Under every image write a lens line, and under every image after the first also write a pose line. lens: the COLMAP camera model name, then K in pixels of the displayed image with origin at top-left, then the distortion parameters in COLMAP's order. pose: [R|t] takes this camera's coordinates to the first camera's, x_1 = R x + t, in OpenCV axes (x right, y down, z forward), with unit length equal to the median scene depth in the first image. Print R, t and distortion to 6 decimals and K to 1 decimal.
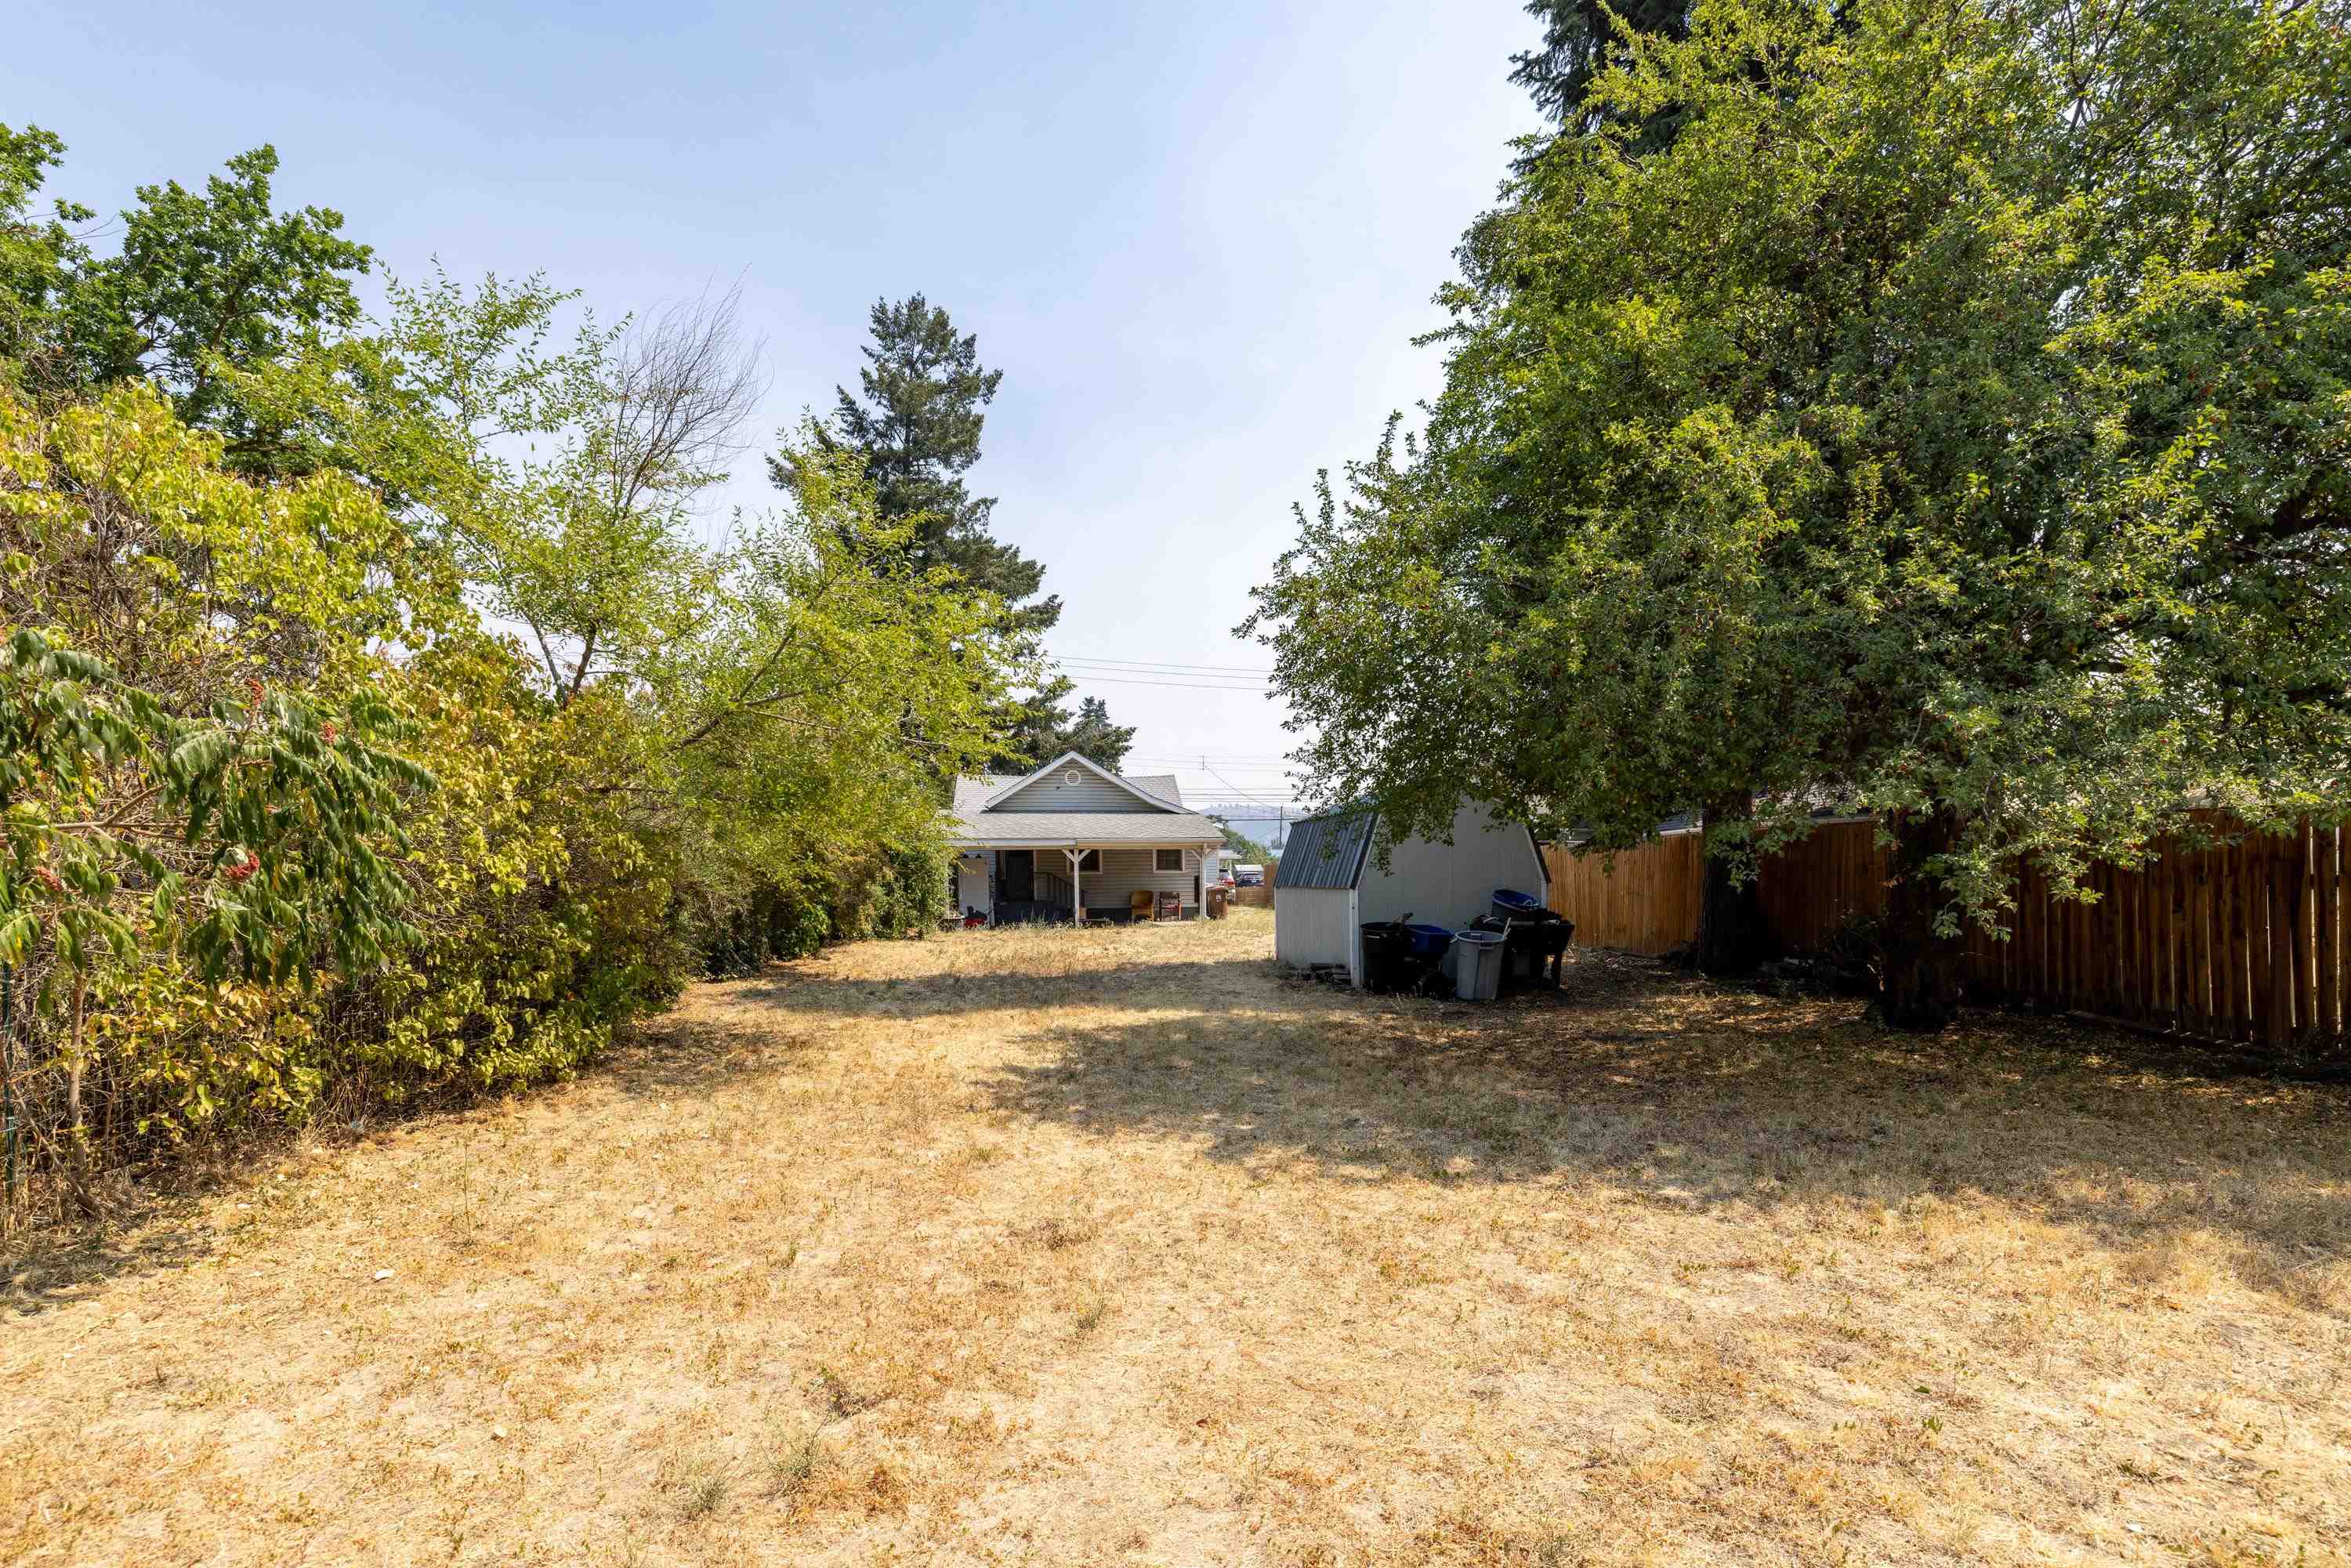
lens RADIAL K [[983.7, 0, 1175.5], [0, 983.7, 784.0], [0, 0, 1]] dist [0.000190, 0.000054]
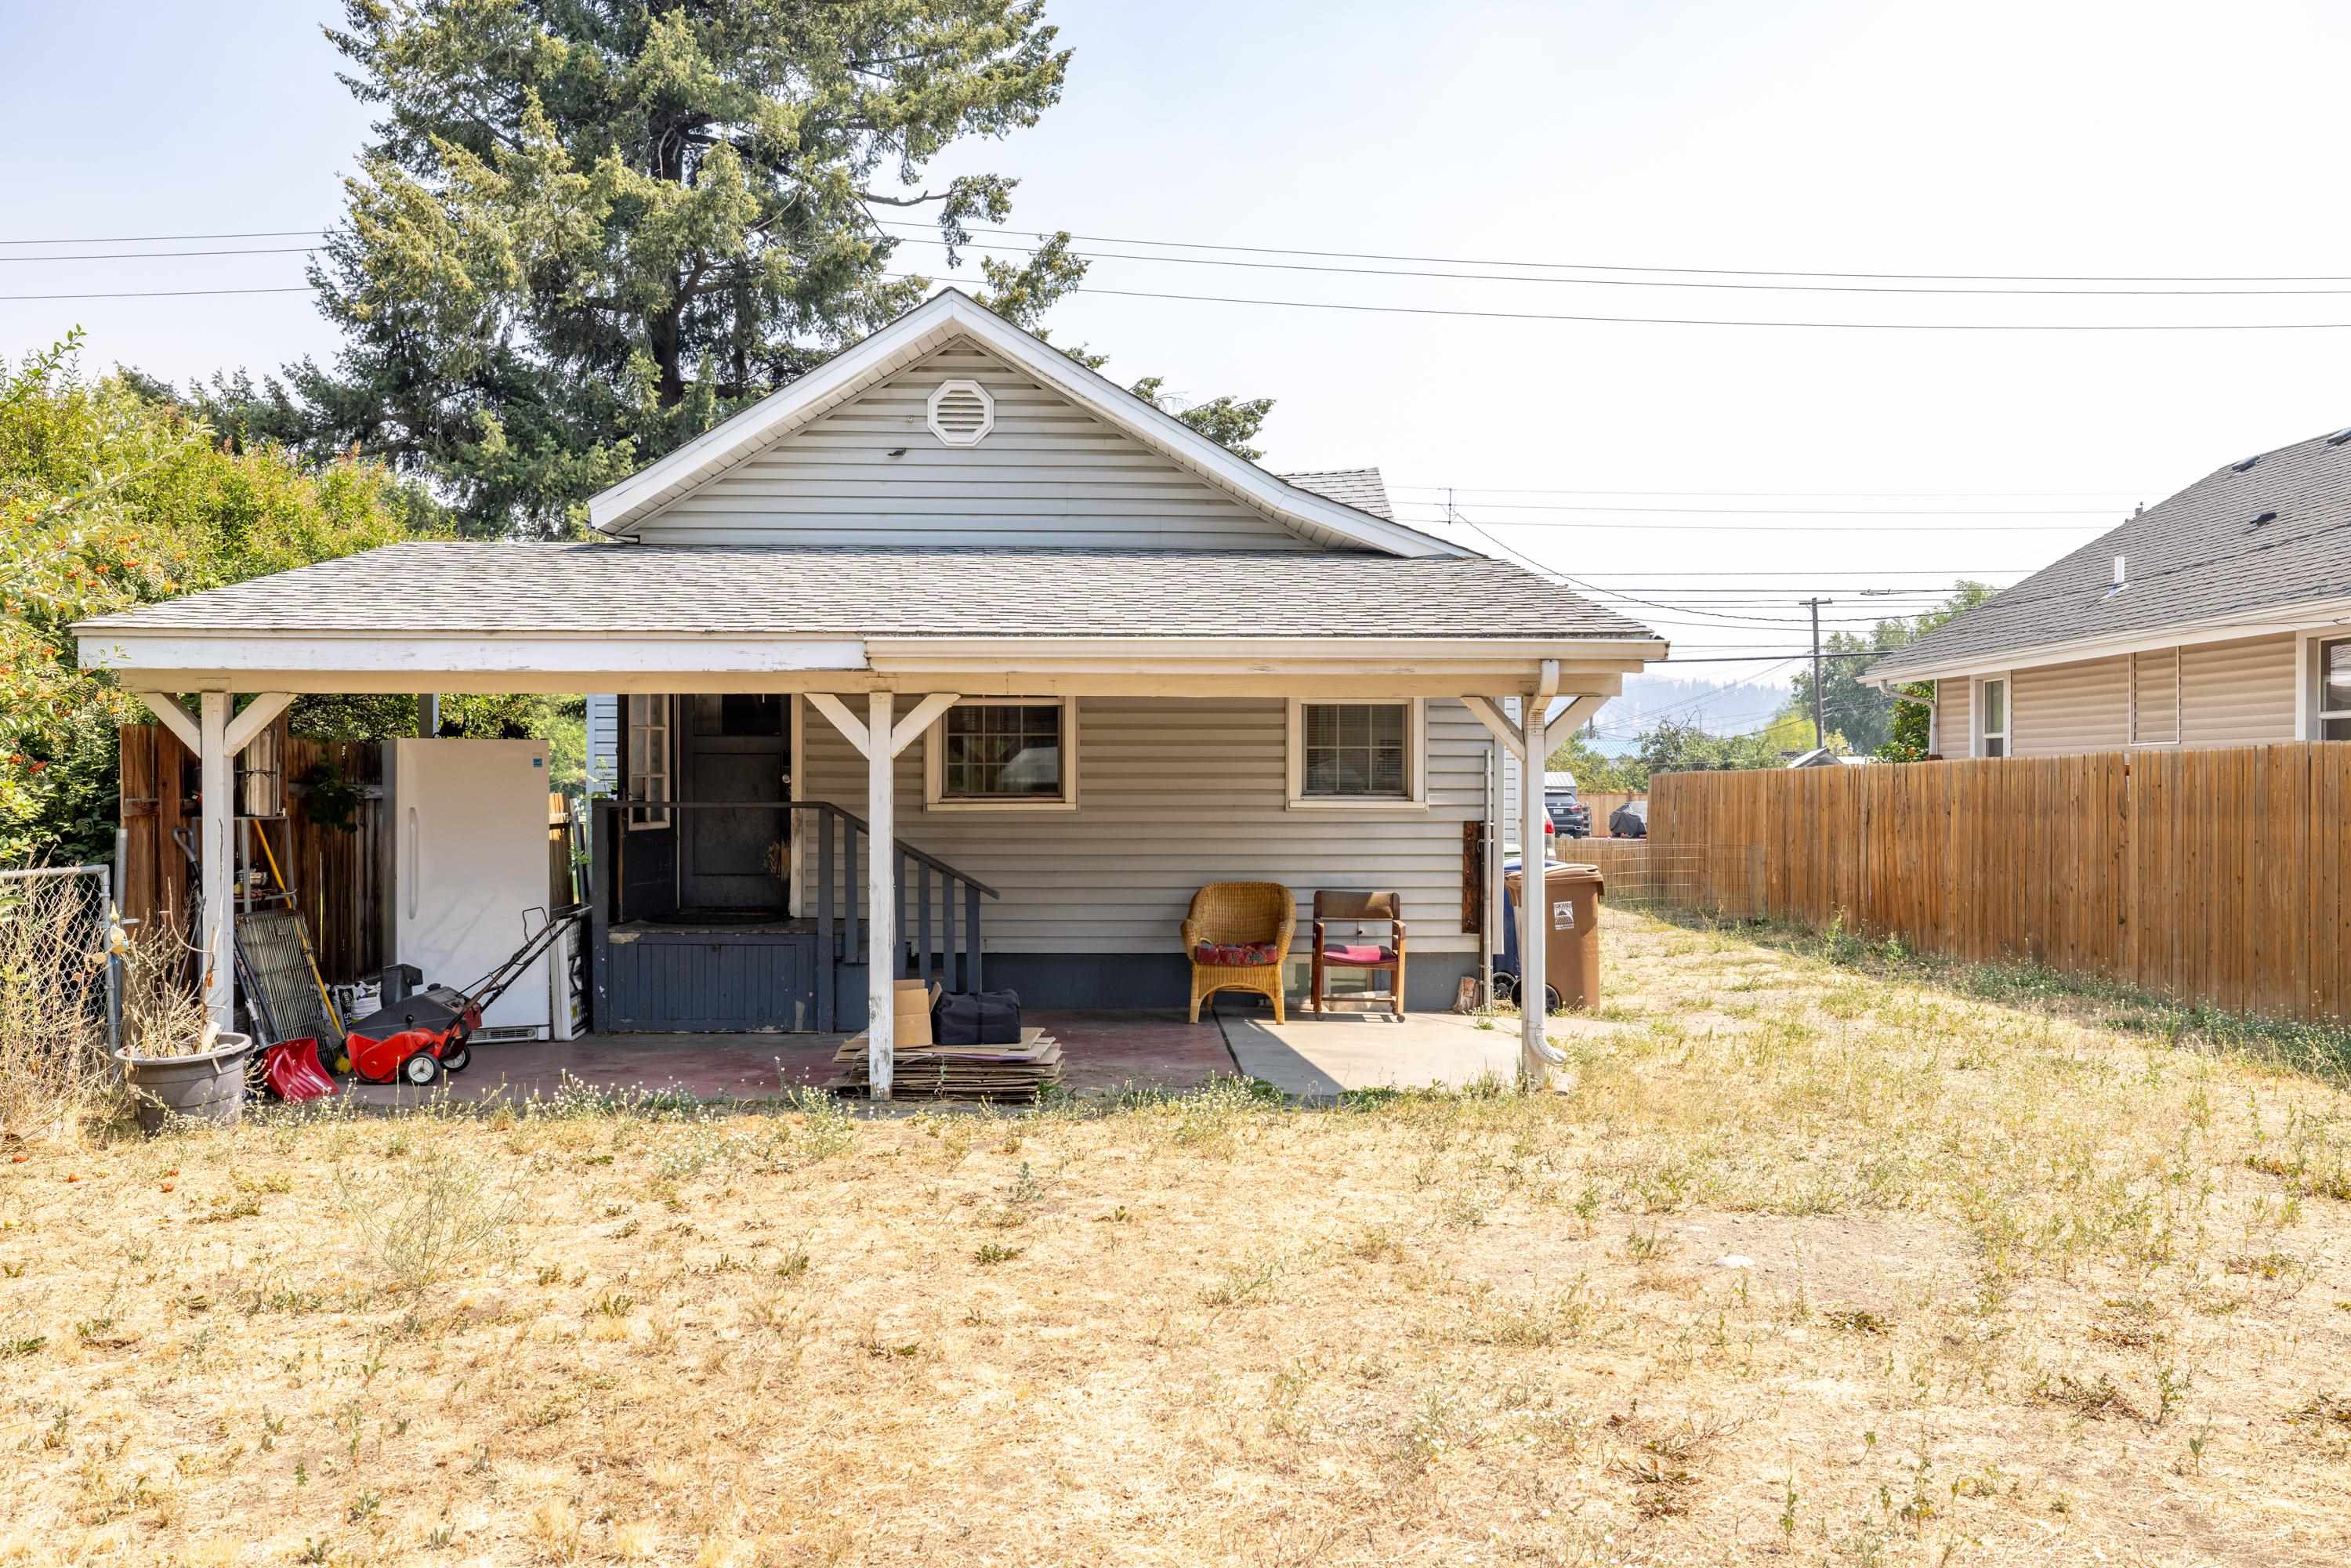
lens RADIAL K [[1892.7, 0, 1175.5], [0, 1892.7, 784.0], [0, 0, 1]] dist [0.004100, 0.001557]
pose [[0.994337, 0.009380, -0.105854, -0.001689], [-0.000180, 0.996244, 0.086591, 0.044877], [0.106269, -0.086082, 0.990604, 0.545592]]
